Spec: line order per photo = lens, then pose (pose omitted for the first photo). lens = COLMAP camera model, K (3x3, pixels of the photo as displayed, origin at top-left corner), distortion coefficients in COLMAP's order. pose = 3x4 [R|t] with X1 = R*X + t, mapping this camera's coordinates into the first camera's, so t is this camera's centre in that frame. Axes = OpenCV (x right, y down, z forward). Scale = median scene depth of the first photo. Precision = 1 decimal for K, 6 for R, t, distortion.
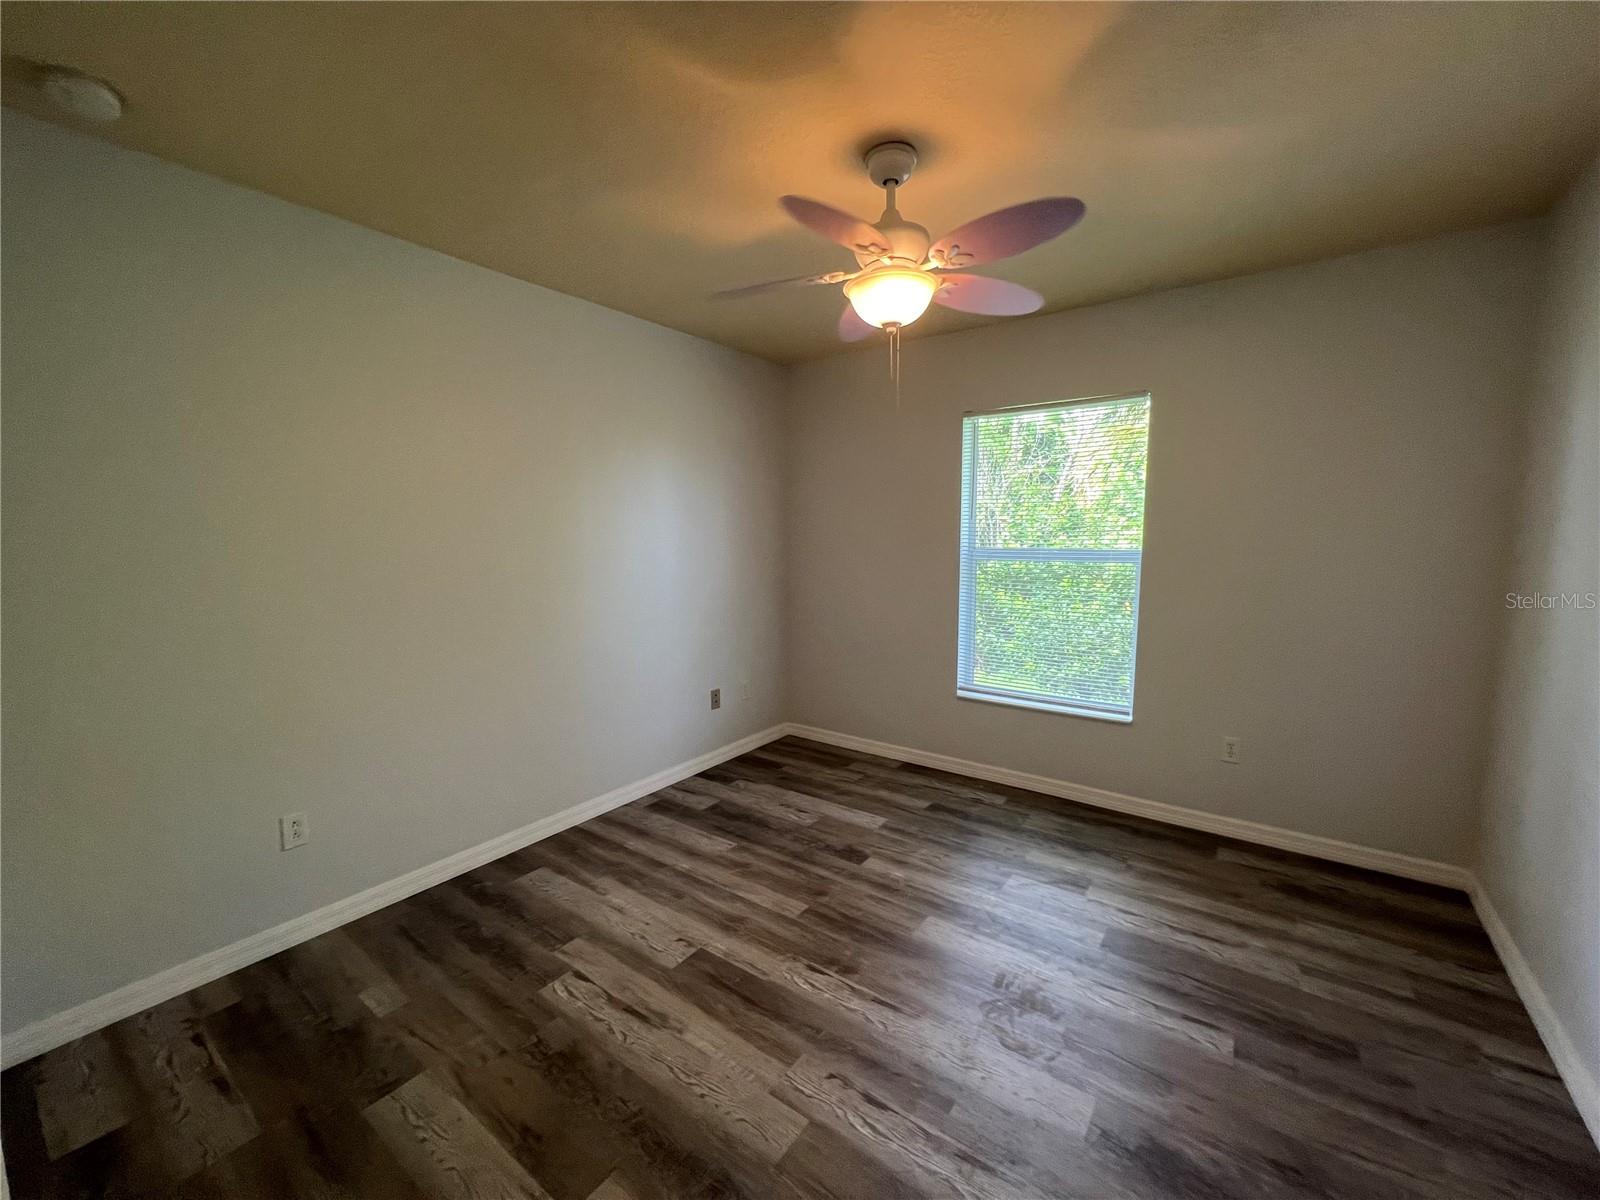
lens RADIAL K [[643.5, 0, 800.4], [0, 643.5, 605.2], [0, 0, 1]] dist [-0.004328, 0.002483]
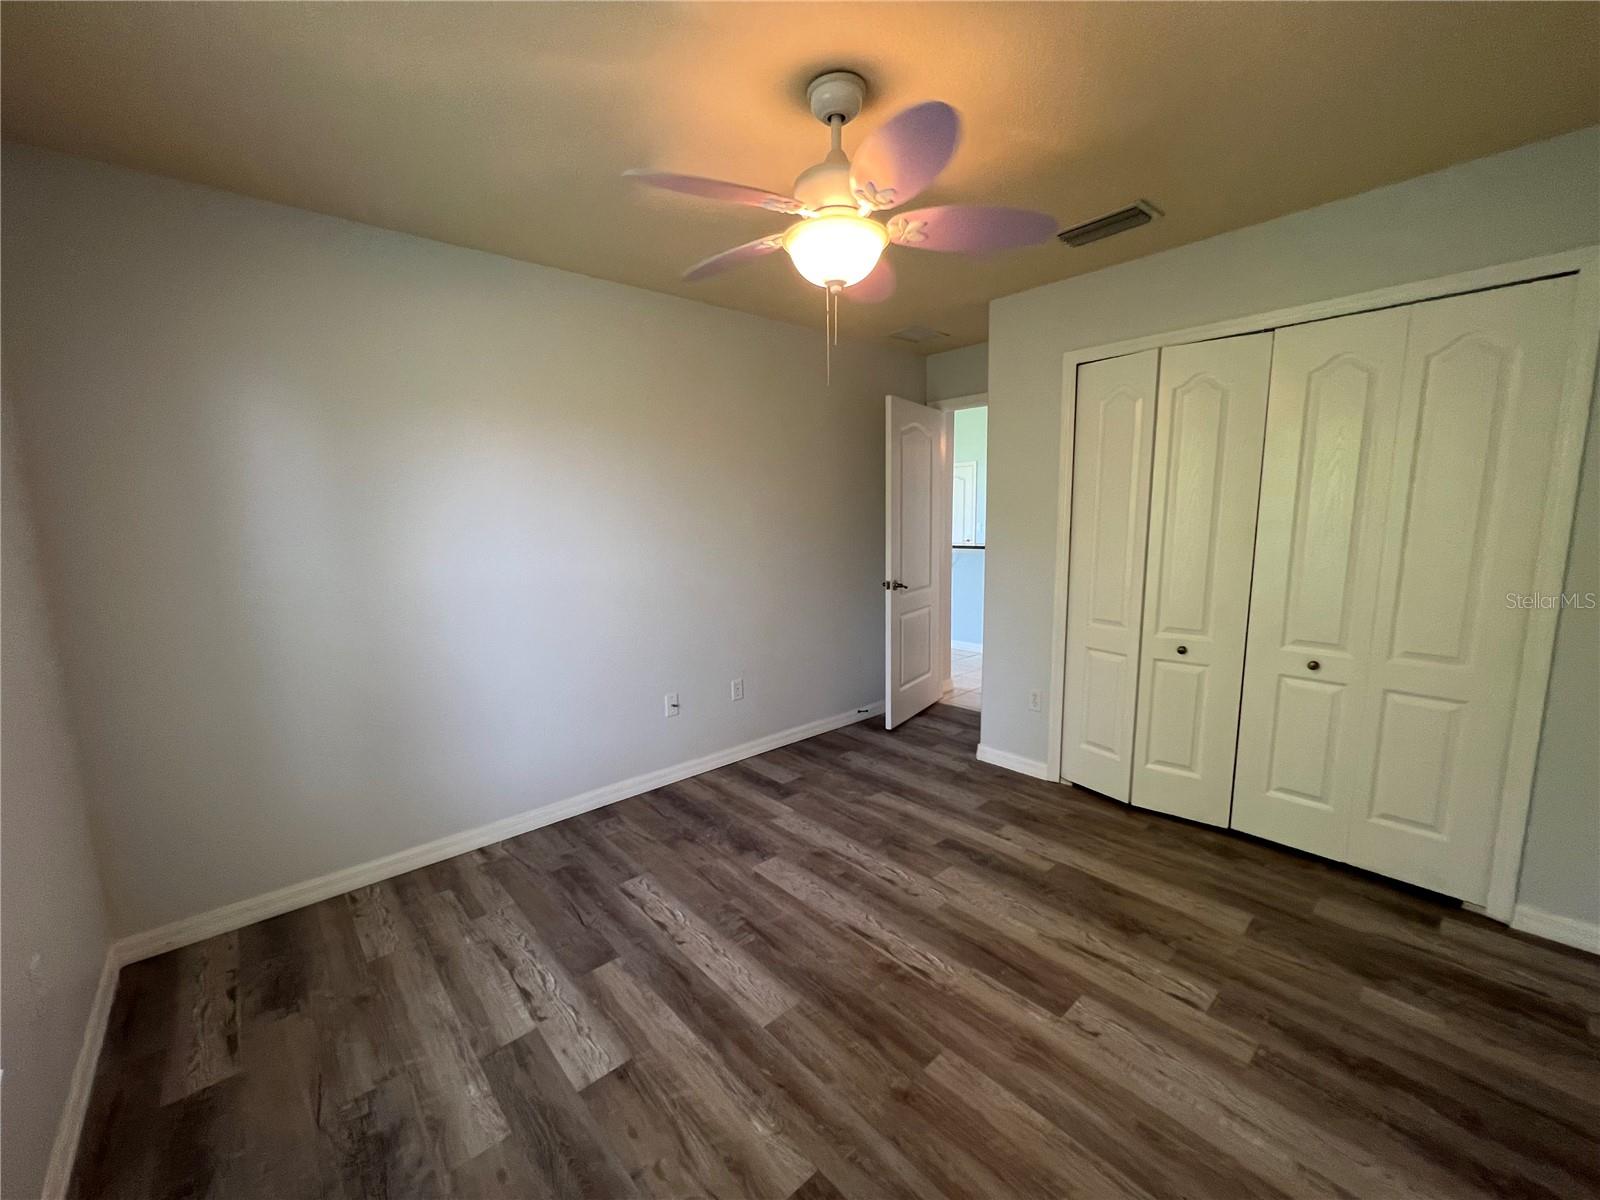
lens RADIAL K [[643.5, 0, 800.4], [0, 643.5, 605.2], [0, 0, 1]] dist [-0.004328, 0.002483]
pose [[-0.977133, -0.003487, 0.212600, -0.002191], [0.050818, 0.967059, 0.249426, -0.209232], [-0.206467, 0.254527, -0.944769, 1.793379]]
